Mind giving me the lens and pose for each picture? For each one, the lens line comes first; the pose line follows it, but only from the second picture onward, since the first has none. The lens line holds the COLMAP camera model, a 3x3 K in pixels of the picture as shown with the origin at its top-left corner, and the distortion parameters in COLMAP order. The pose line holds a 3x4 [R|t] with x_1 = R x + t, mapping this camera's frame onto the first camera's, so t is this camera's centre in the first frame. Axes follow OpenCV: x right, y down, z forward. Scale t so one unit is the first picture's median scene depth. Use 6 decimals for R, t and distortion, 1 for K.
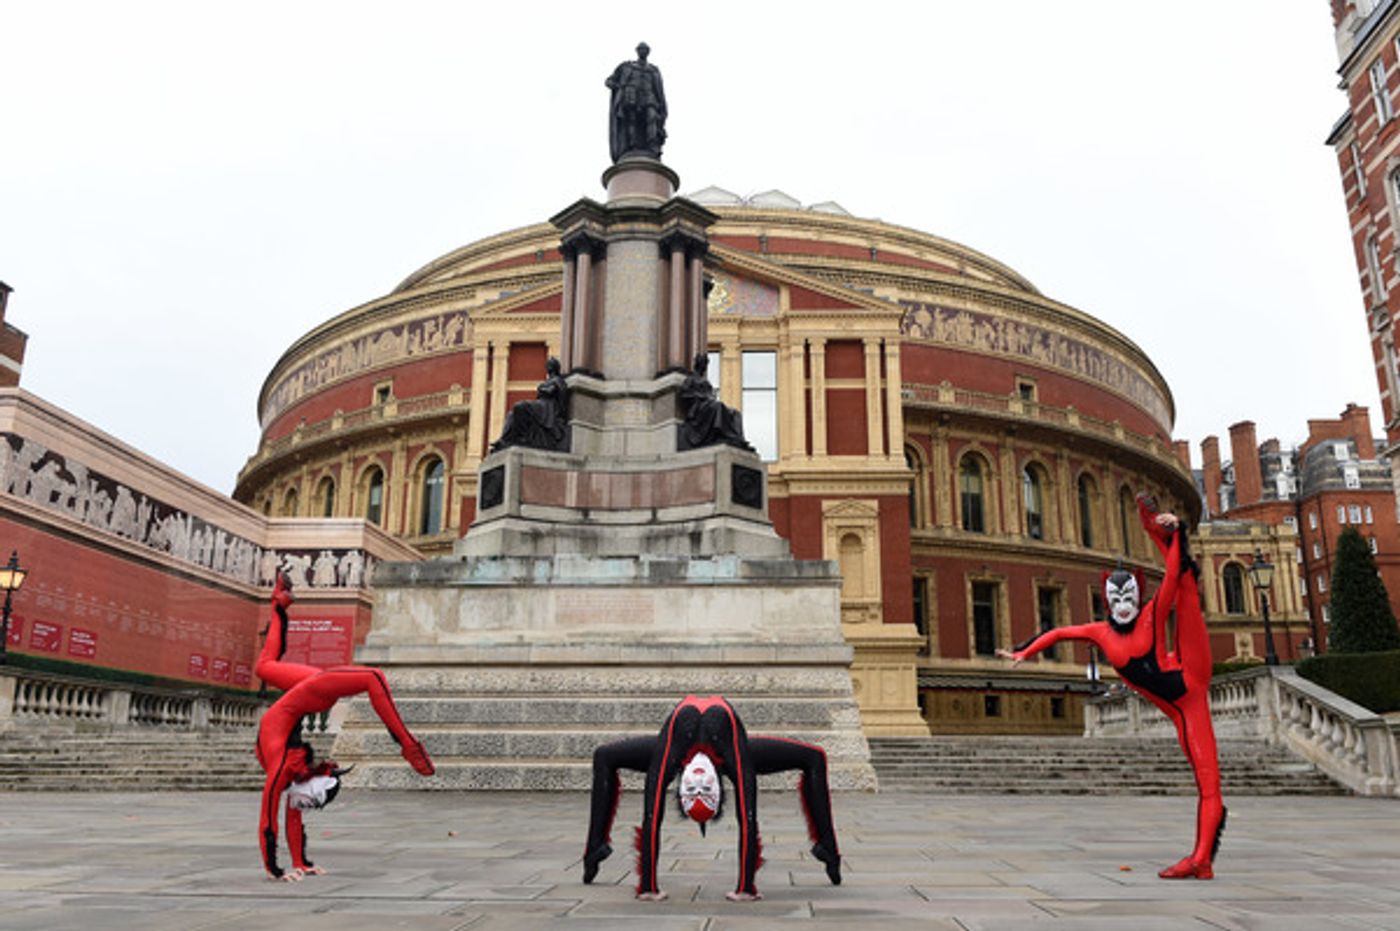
lens RADIAL K [[1096.6, 0, 729.4], [0, 1096.6, 468.9], [0, 0, 1]] dist [-0.037677, -0.011252]
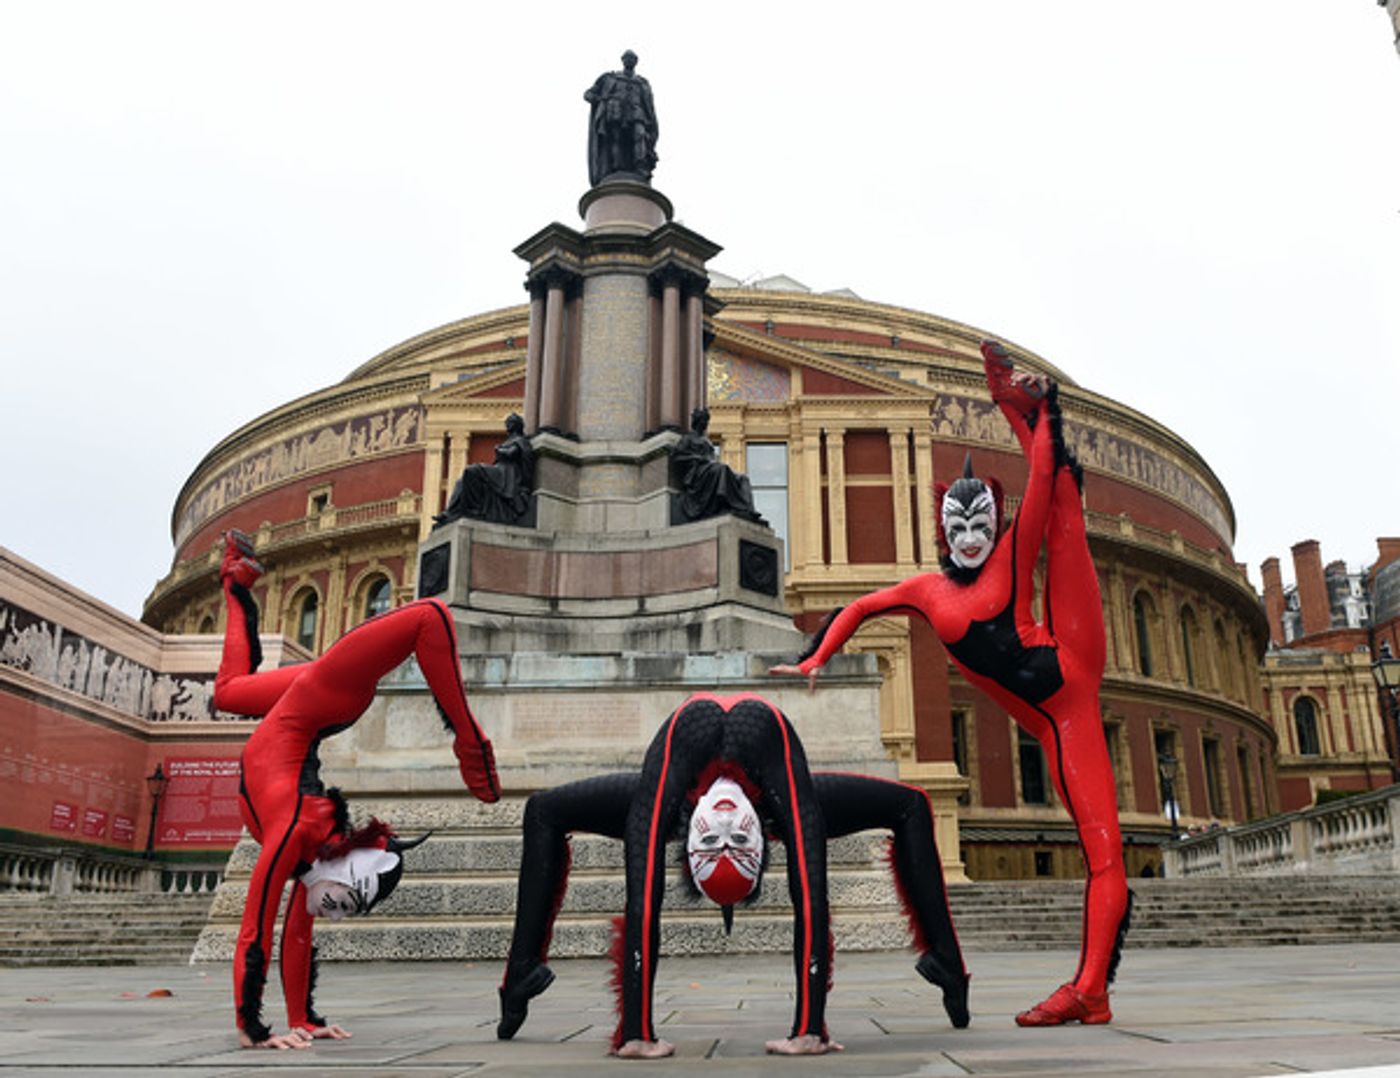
lens RADIAL K [[1210.6, 0, 801.4], [0, 1210.6, 532.5], [0, 0, 1]] dist [-0.050832, -0.003540]
pose [[0.998111, -0.003803, 0.061318, -0.005010], [0.008352, 0.997215, -0.074112, 0.042177], [-0.060865, 0.074485, 0.995363, 0.092340]]
